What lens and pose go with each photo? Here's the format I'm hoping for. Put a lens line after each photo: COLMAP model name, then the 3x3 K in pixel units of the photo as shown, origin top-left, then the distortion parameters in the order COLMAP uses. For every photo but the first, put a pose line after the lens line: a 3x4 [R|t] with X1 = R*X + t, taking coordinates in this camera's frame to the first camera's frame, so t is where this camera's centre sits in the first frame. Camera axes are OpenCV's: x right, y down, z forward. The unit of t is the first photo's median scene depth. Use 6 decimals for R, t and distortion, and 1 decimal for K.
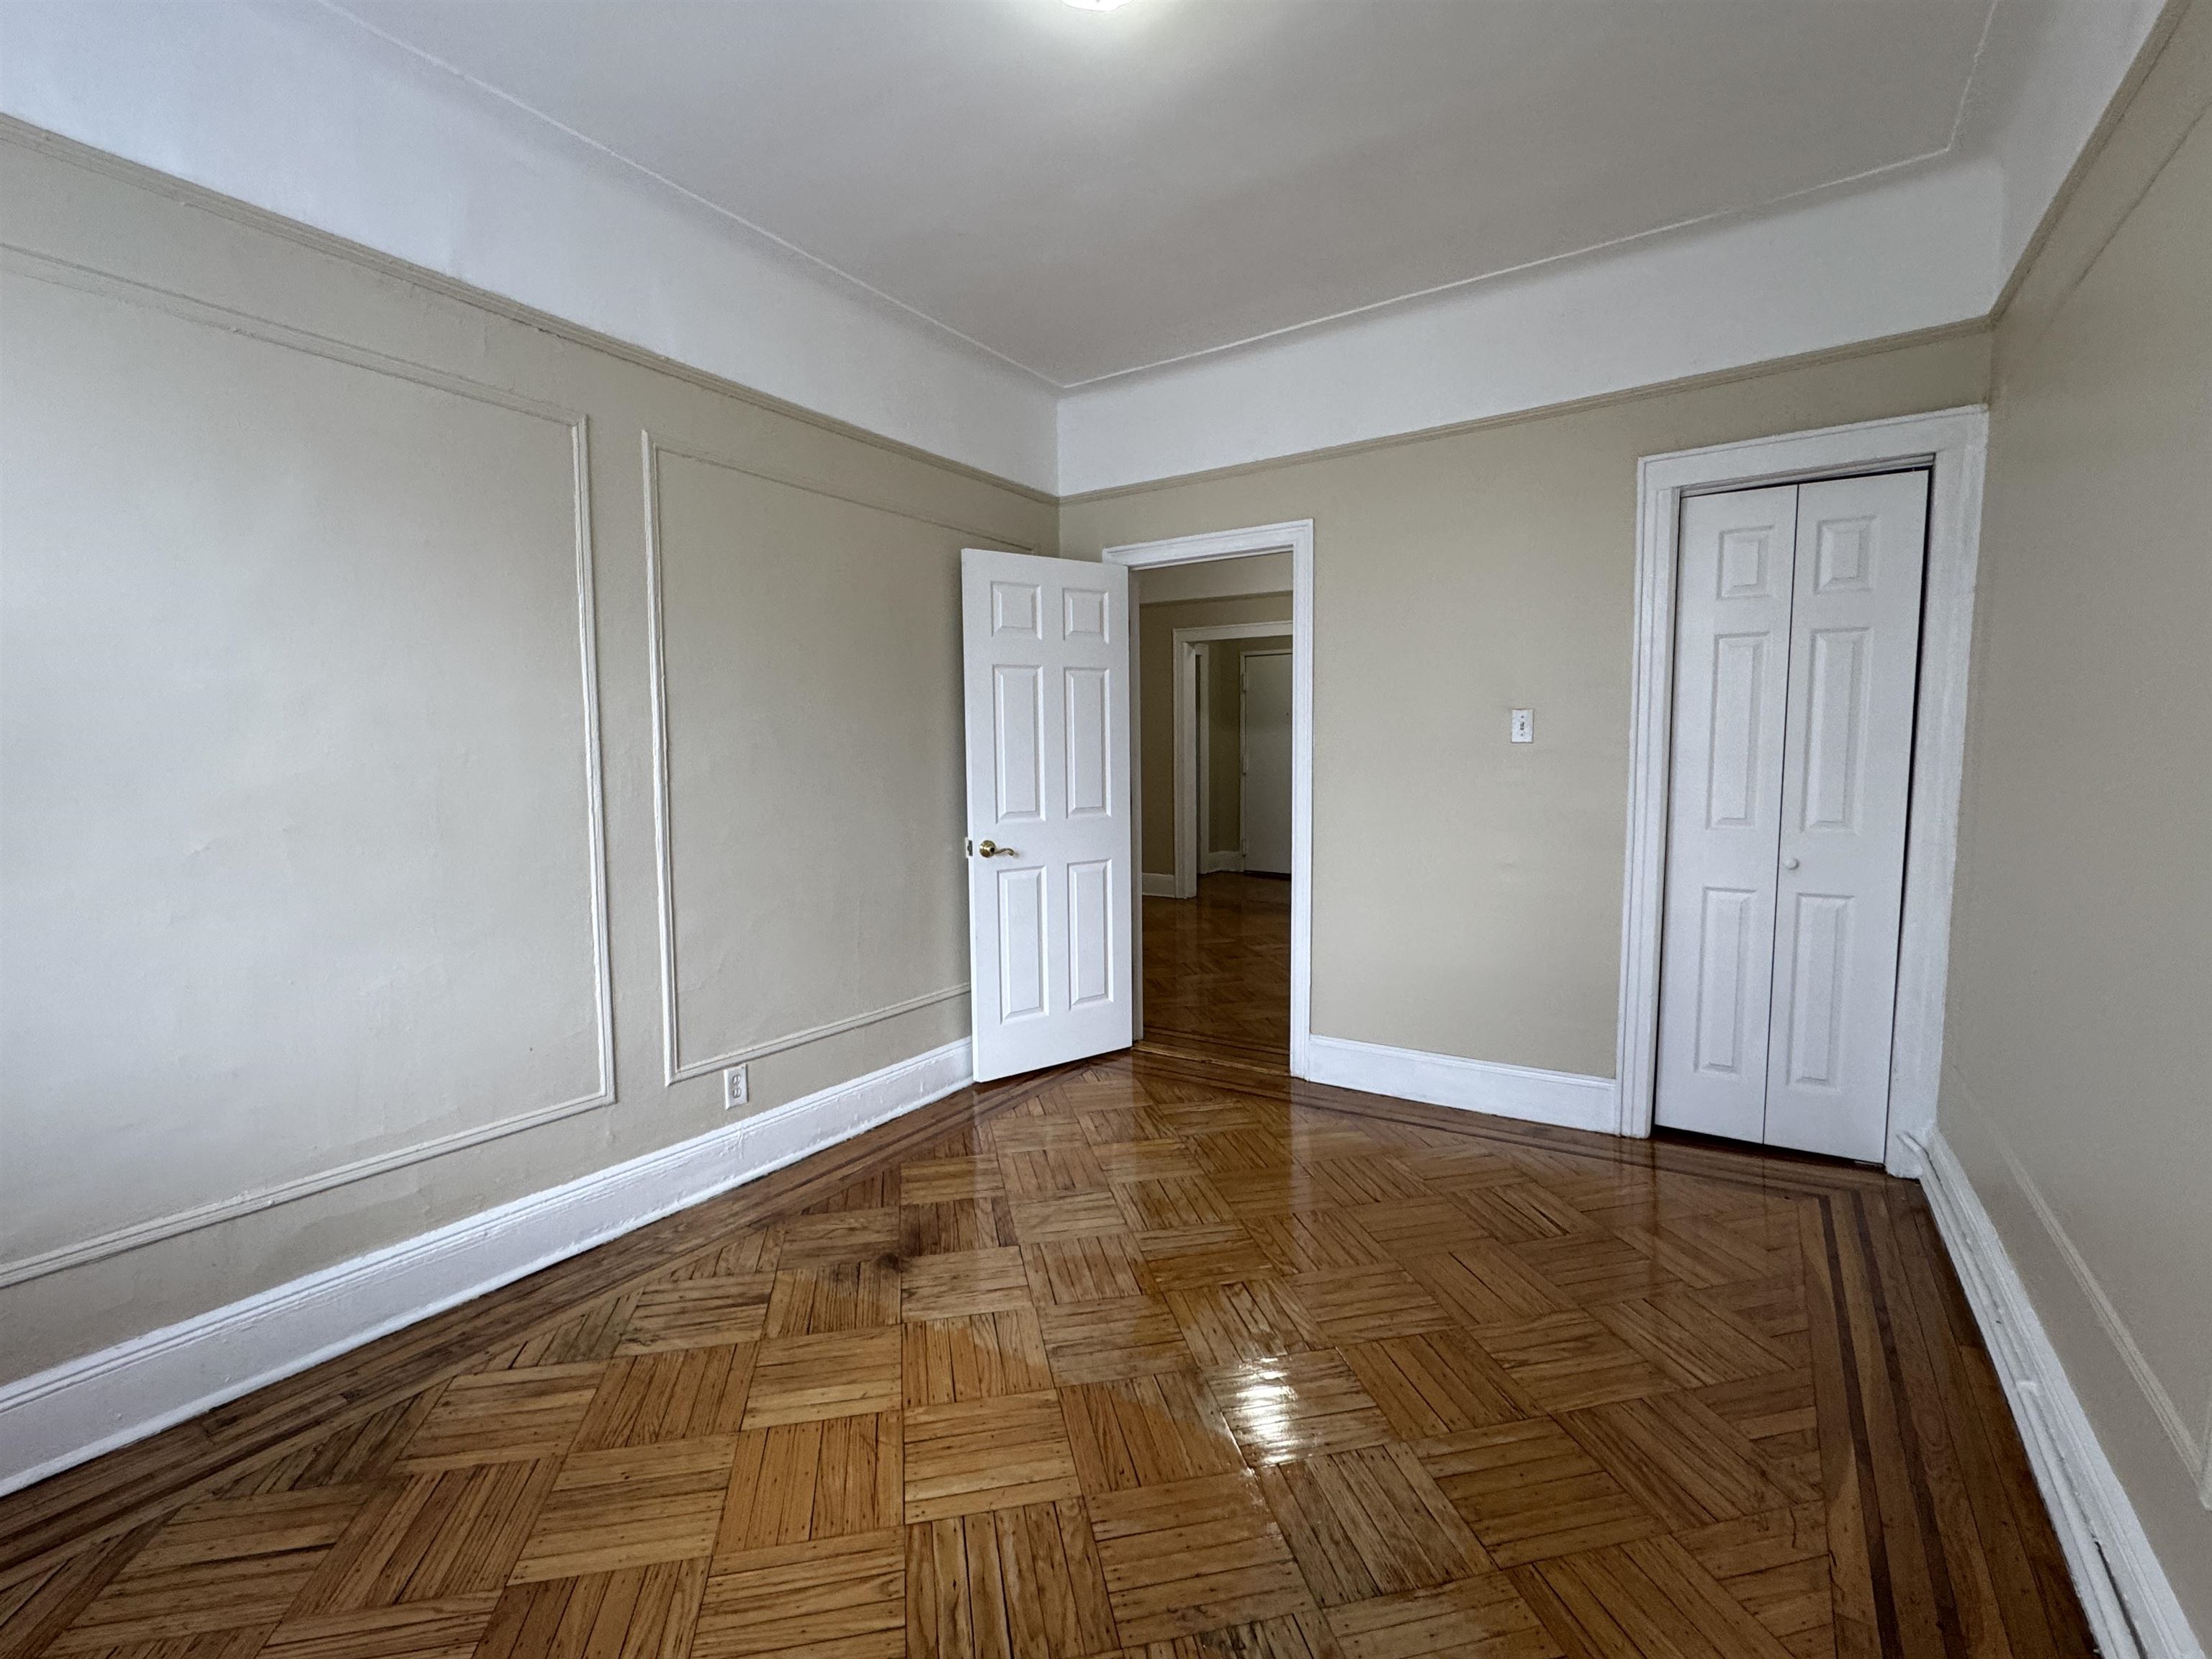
lens RADIAL K [[997.8, 0, 1106.7], [0, 997.8, 824.0], [0, 0, 1]] dist [-0.000729, -0.001103]
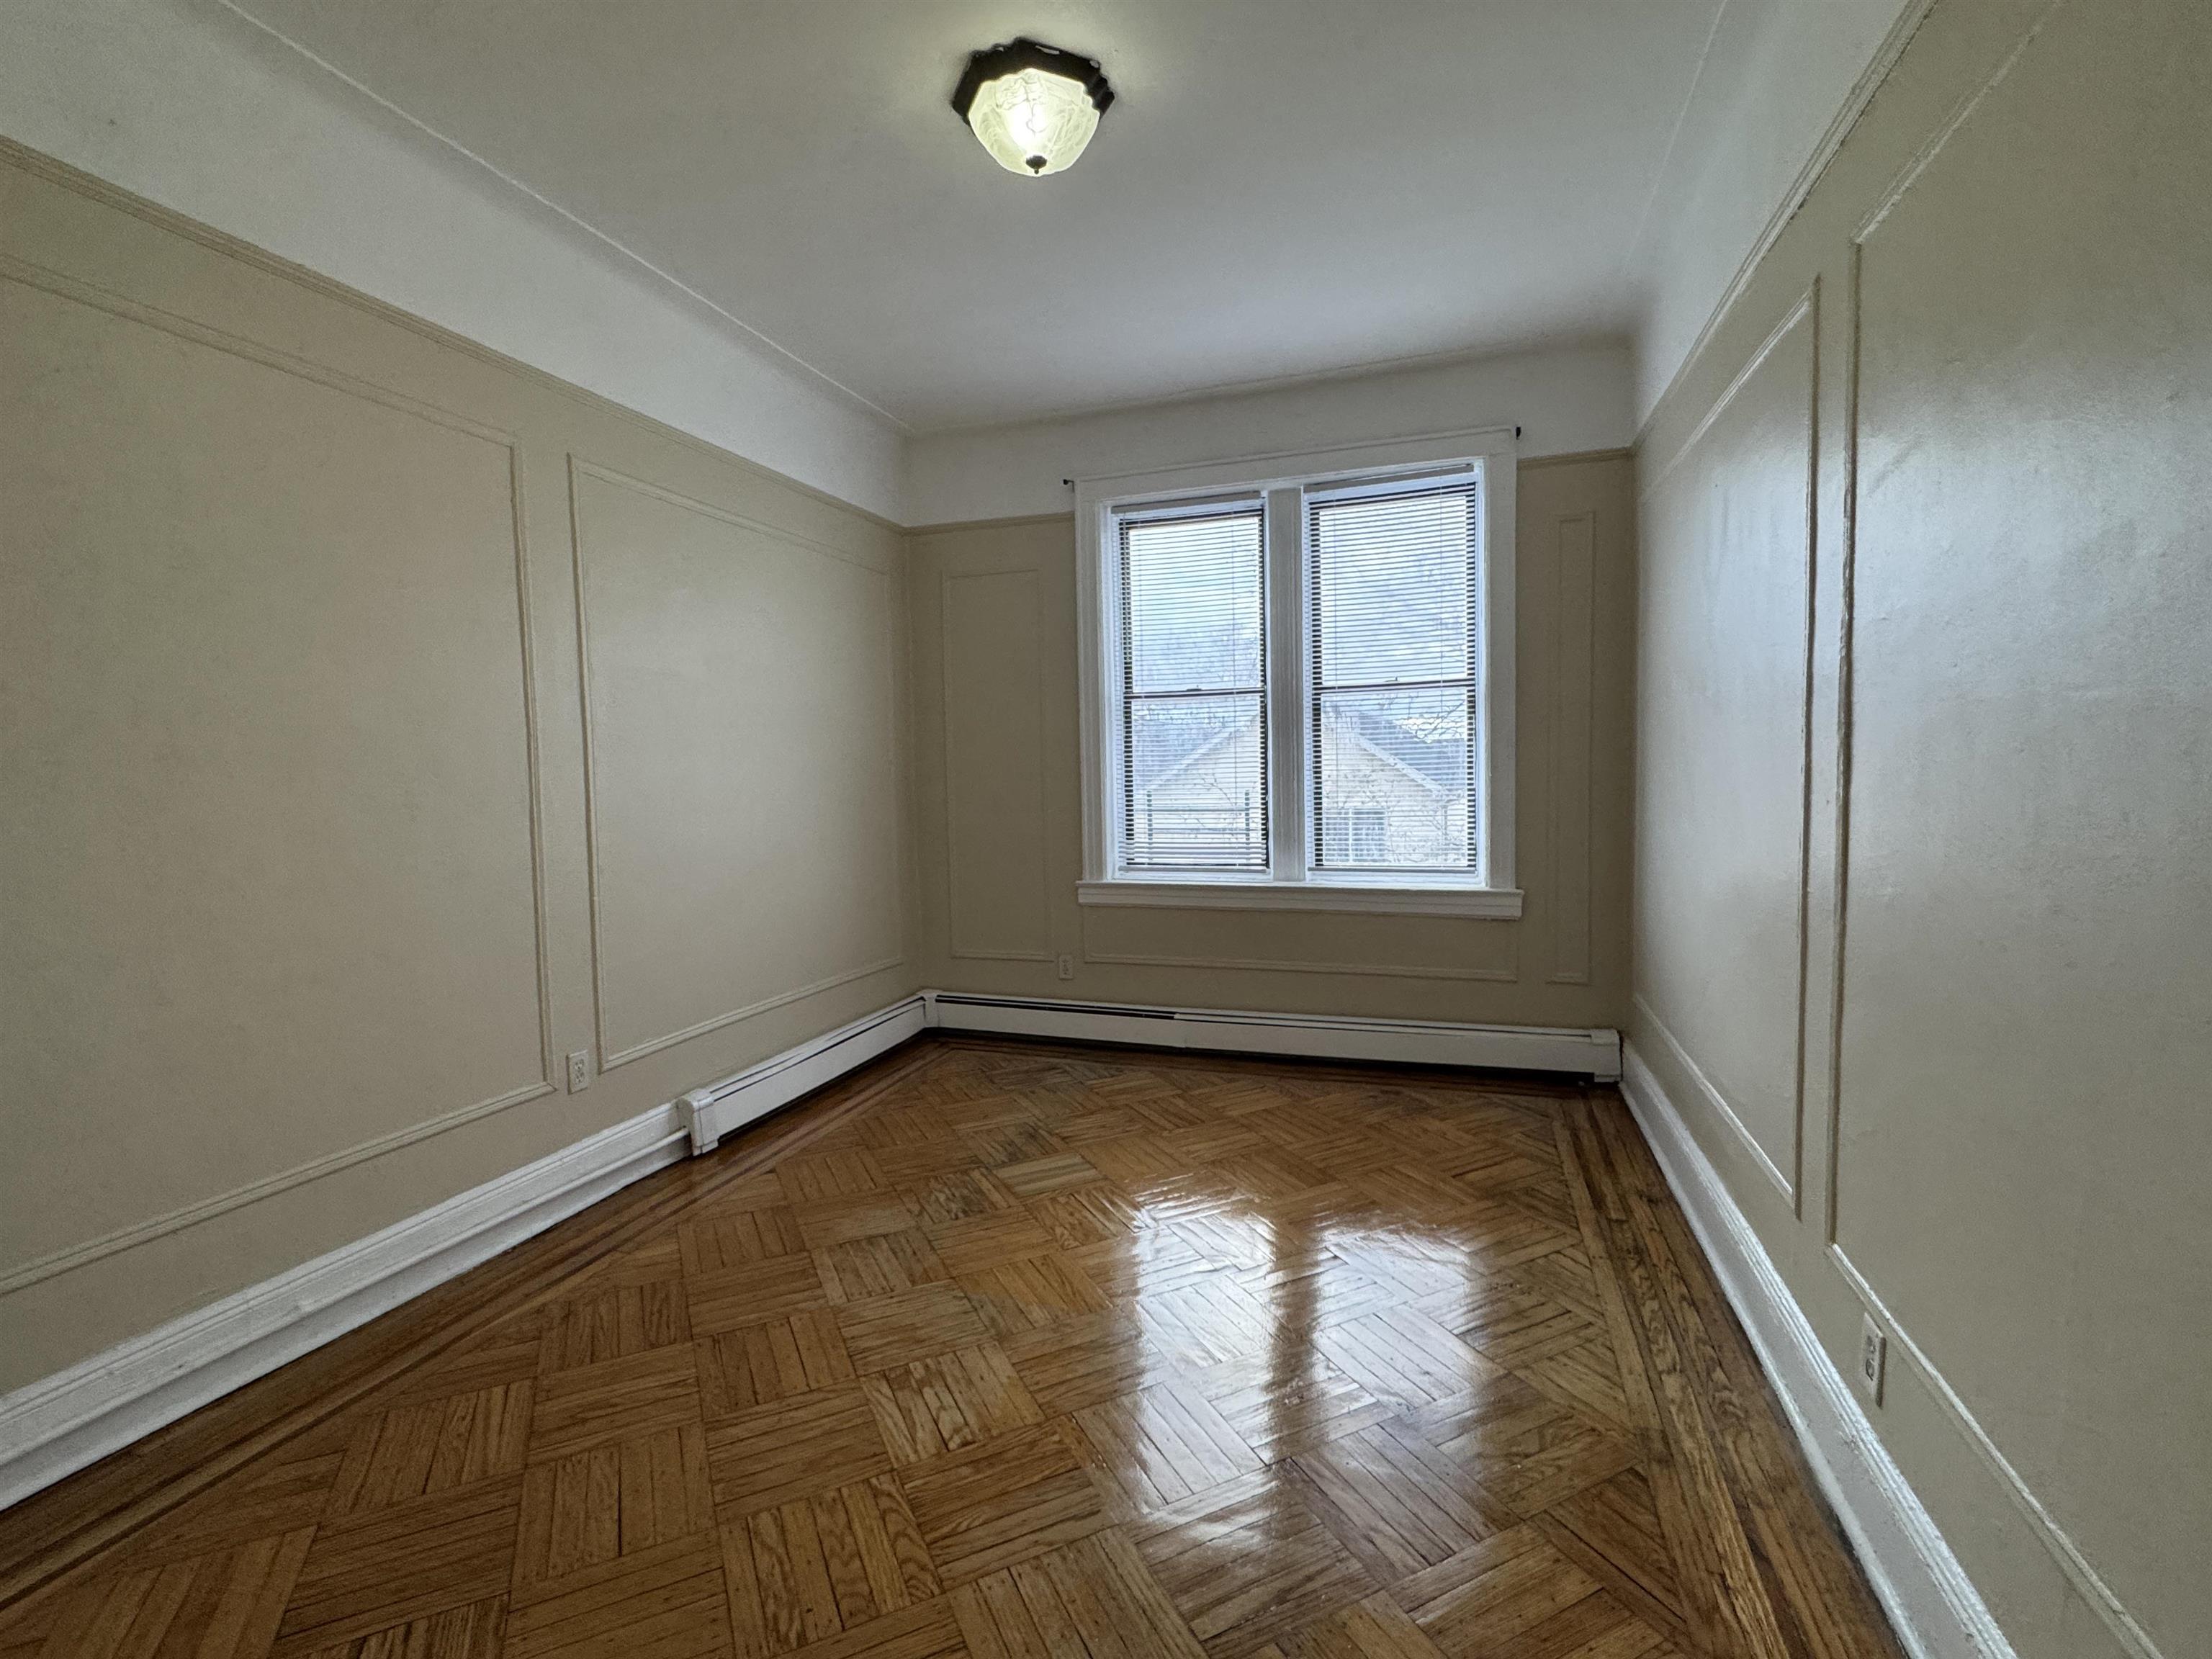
lens RADIAL K [[997.8, 0, 1106.7], [0, 997.8, 824.0], [0, 0, 1]] dist [-0.000729, -0.001103]
pose [[-0.967766, 0.044497, -0.247889, 0.217946], [0.010247, 0.990410, 0.137778, -0.149100], [0.251642, 0.130797, -0.958941, 1.986608]]
